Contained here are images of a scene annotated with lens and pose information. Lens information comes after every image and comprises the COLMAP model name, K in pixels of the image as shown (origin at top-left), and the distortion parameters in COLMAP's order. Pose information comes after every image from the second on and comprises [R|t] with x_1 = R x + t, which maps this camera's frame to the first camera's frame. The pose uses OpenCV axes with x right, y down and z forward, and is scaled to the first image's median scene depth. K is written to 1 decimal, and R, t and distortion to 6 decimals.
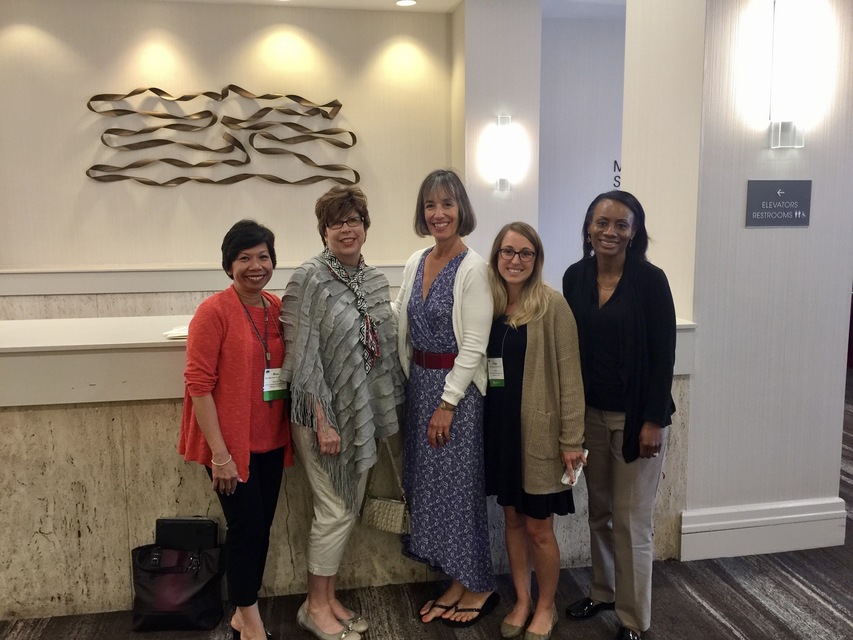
lens RADIAL K [[730.9, 0, 426.5], [0, 730.9, 320.0], [0, 0, 1]] dist [0.076679, -0.113547]
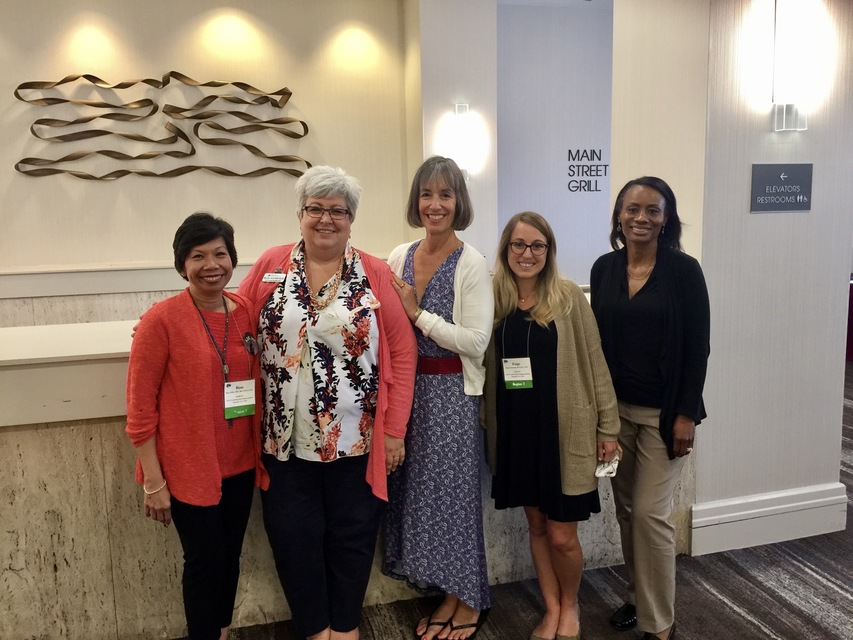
lens RADIAL K [[730.9, 0, 426.5], [0, 730.9, 320.0], [0, 0, 1]] dist [0.076679, -0.113547]
pose [[0.995280, -0.029331, 0.092509, -0.087251], [0.028483, 0.999539, 0.010479, -0.005864], [-0.092774, -0.007795, 0.995657, 0.064769]]
